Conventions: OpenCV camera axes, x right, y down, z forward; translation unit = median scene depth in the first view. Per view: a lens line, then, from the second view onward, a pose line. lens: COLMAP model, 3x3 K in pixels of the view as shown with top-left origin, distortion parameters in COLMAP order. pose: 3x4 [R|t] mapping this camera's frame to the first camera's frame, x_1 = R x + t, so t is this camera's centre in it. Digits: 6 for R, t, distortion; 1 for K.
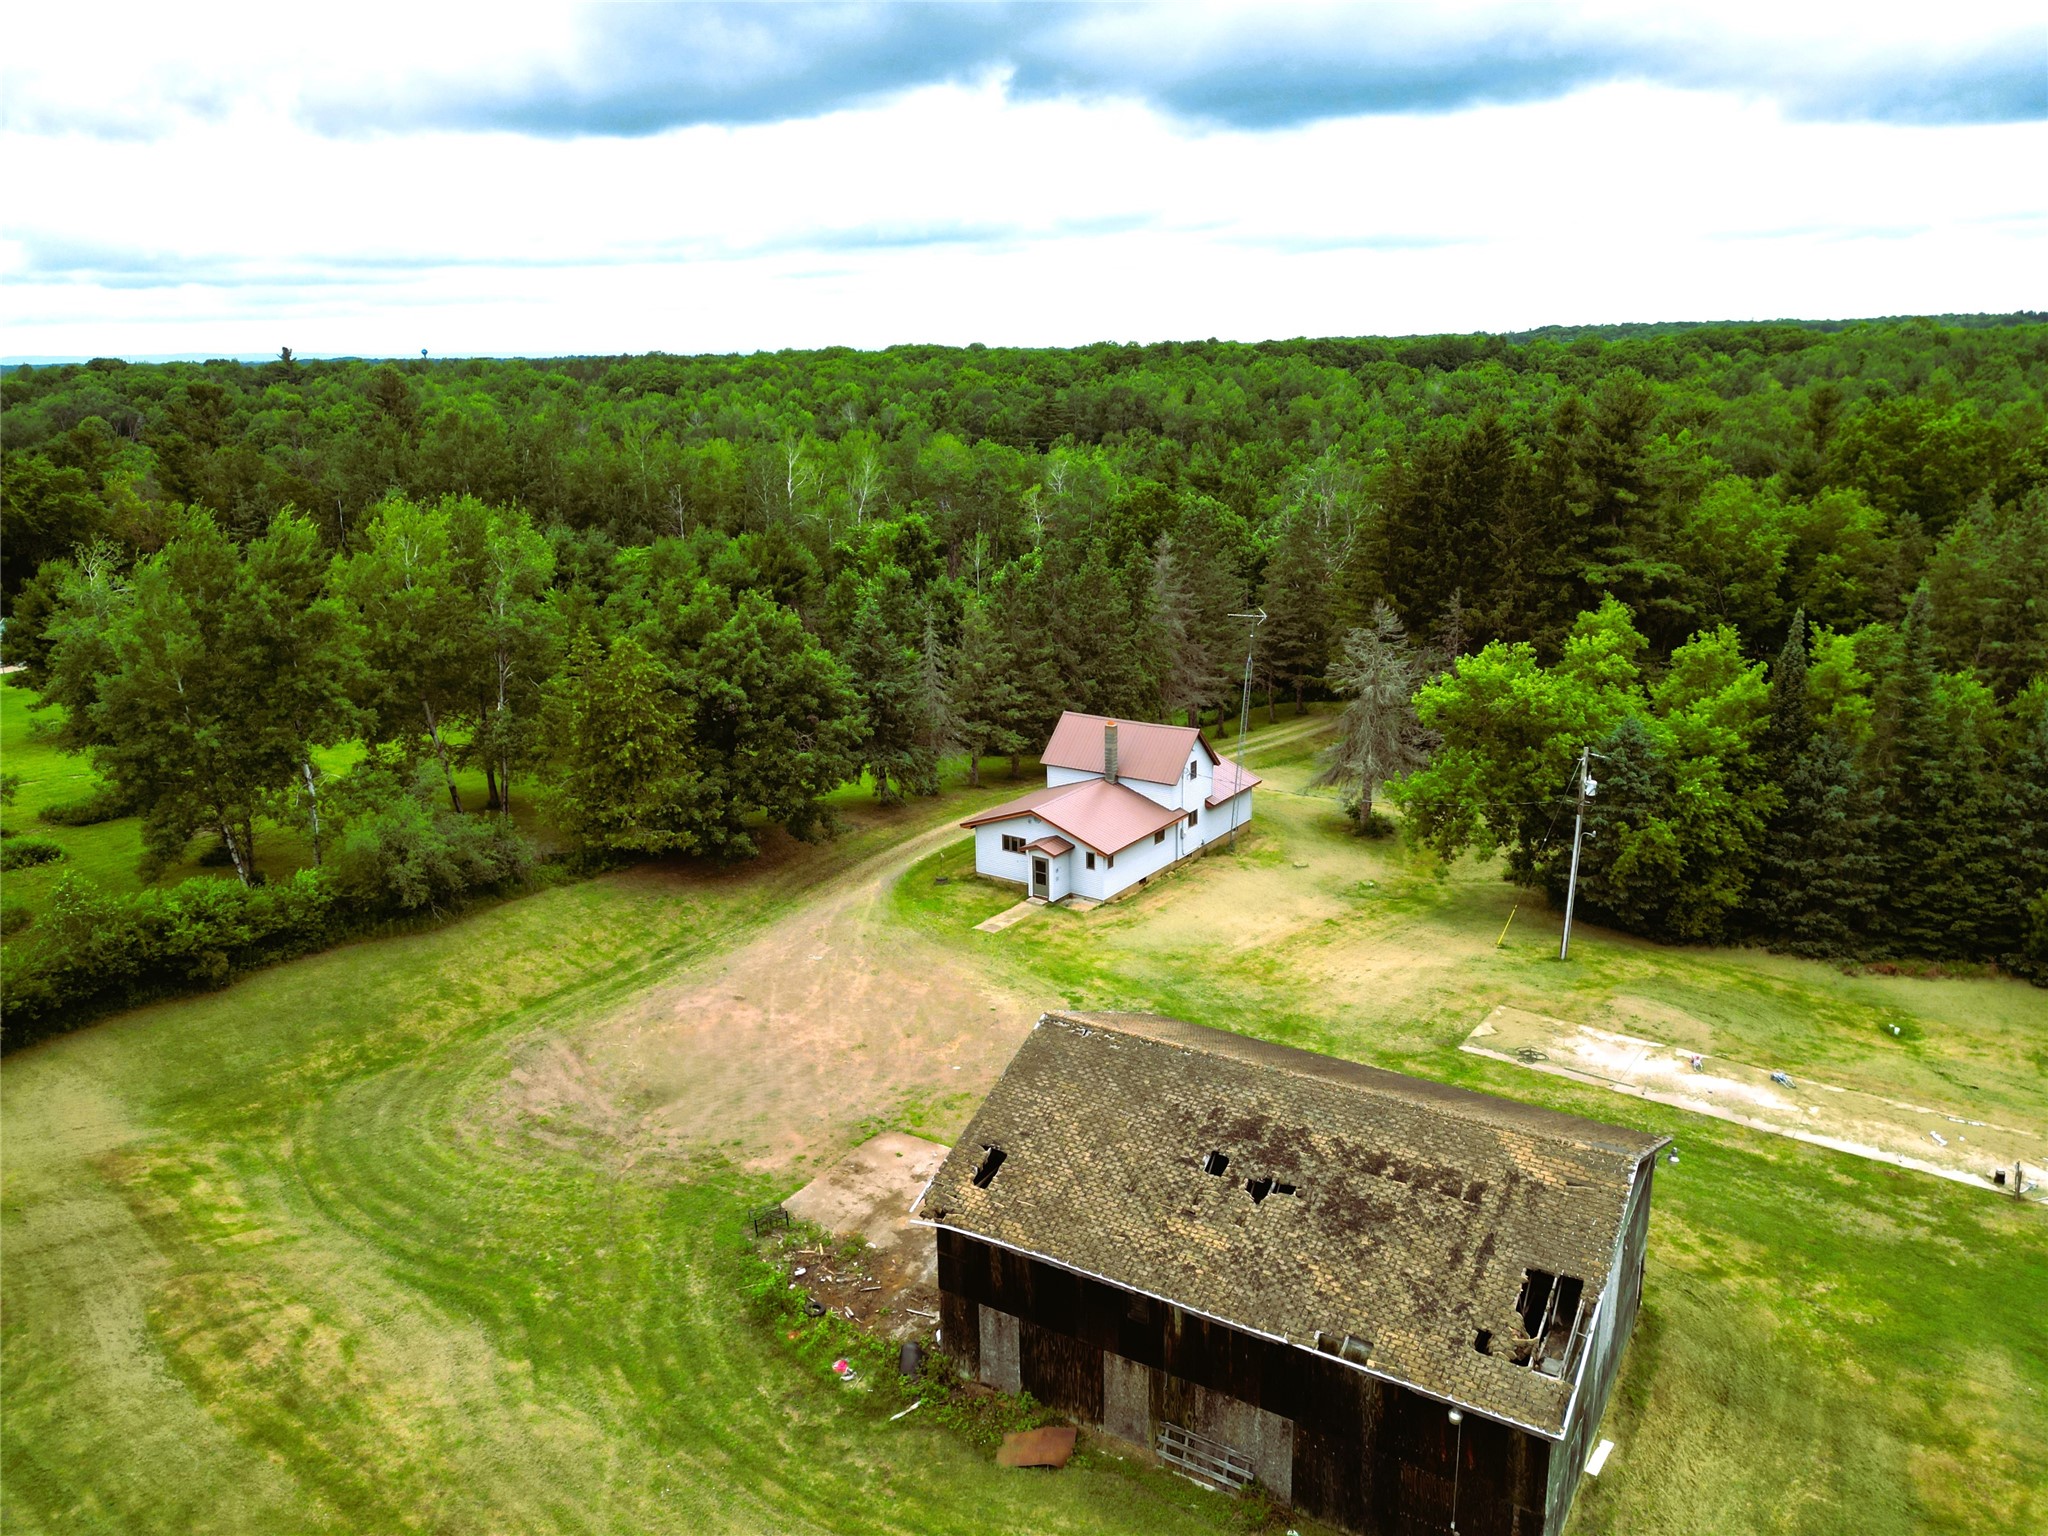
lens RADIAL K [[1460.8, 0, 1026.6], [0, 1460.8, 770.4], [0, 0, 1]] dist [0.003801, 0.000594]
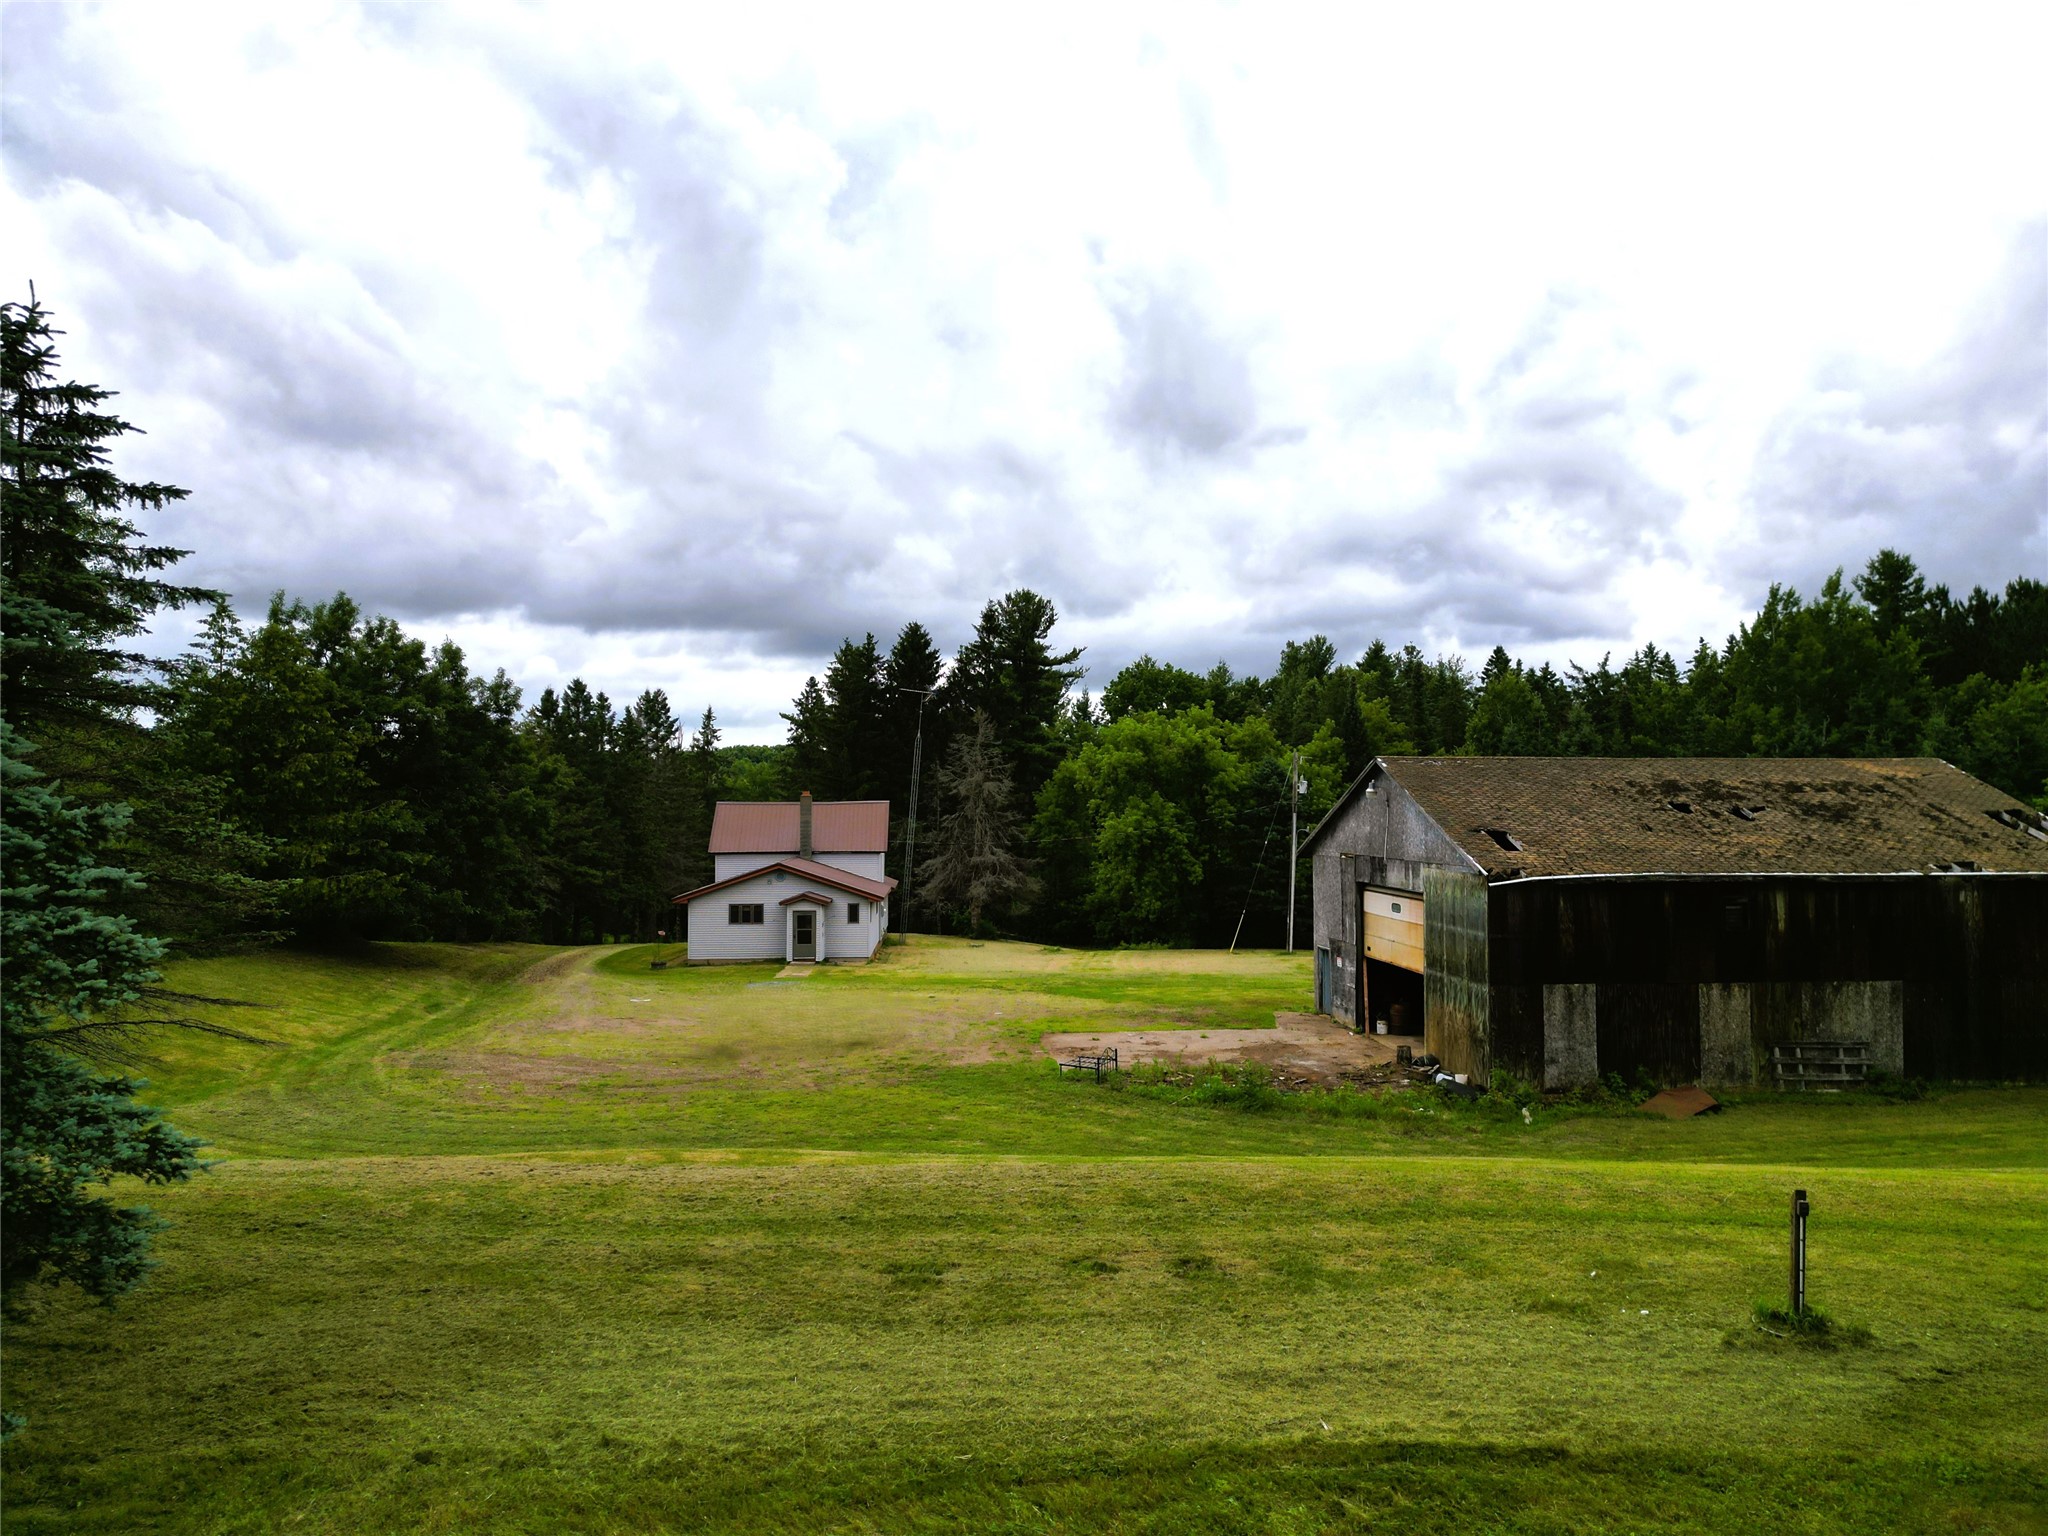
lens RADIAL K [[1434.0, 0, 1034.3], [0, 1434.0, 769.5], [0, 0, 1]] dist [0.044145, -0.000254]
pose [[0.787557, 0.029514, 0.615534, -0.413271], [0.149202, 0.960001, -0.236930, 0.202236], [-0.597907, 0.278435, 0.751652, 0.247445]]
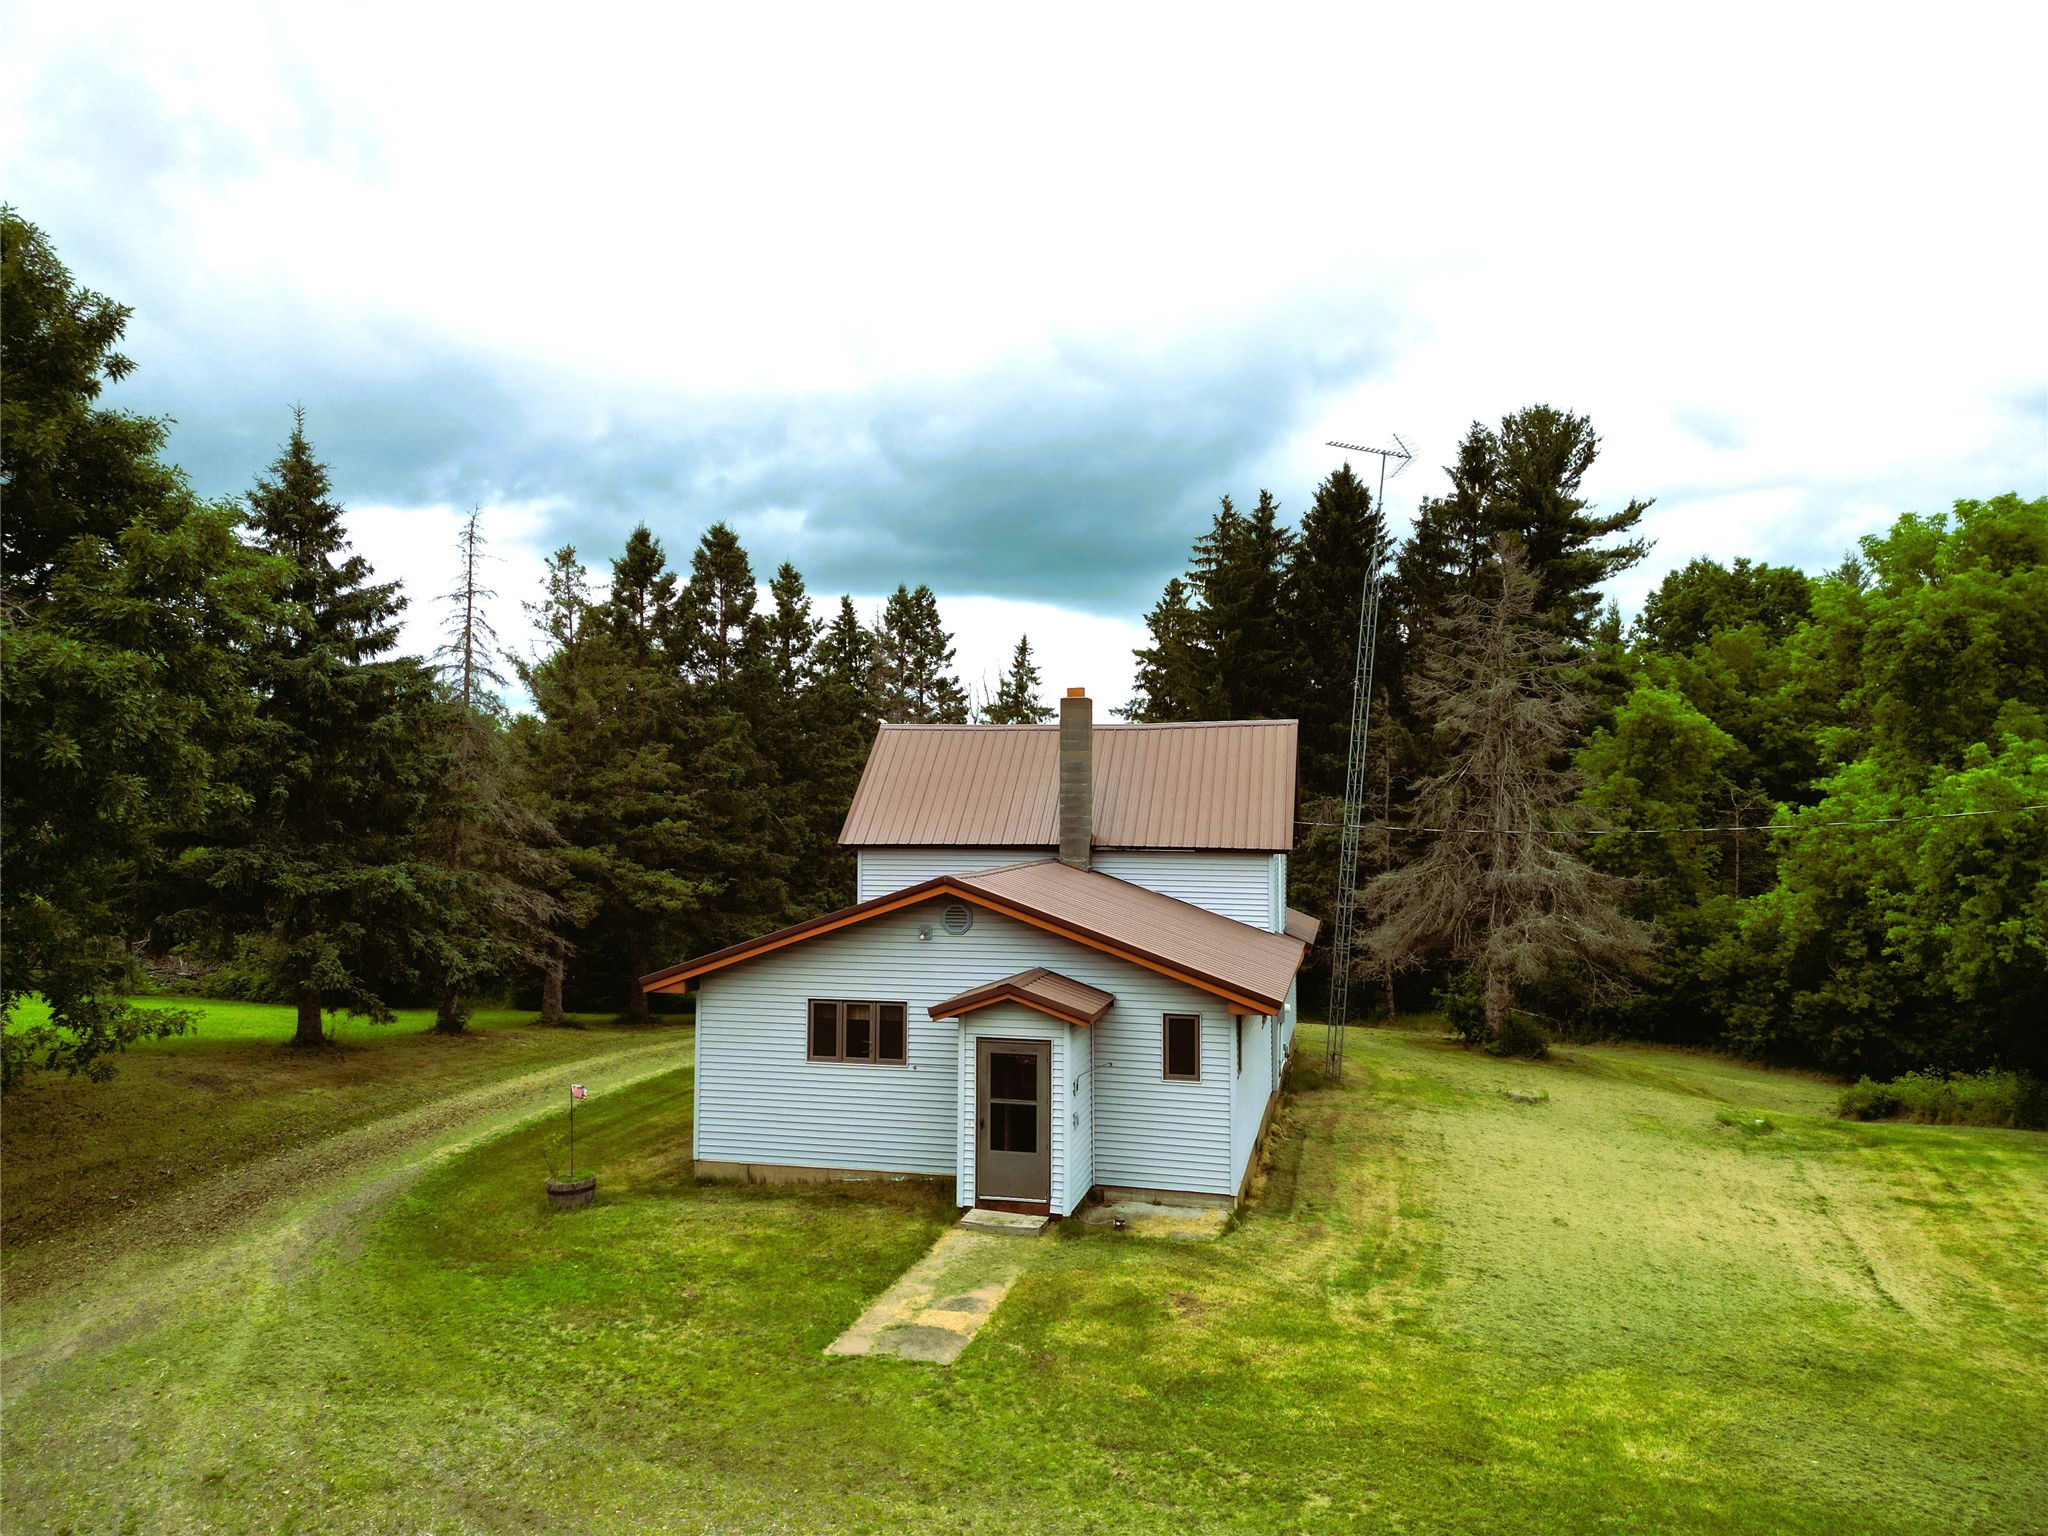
lens RADIAL K [[1434.0, 0, 1034.3], [0, 1434.0, 769.5], [0, 0, 1]] dist [0.044145, -0.000254]
pose [[0.927186, 0.034122, 0.373044, -0.084656], [0.074670, 0.959024, -0.273309, 0.083595], [-0.367084, 0.281263, 0.886646, 0.755731]]
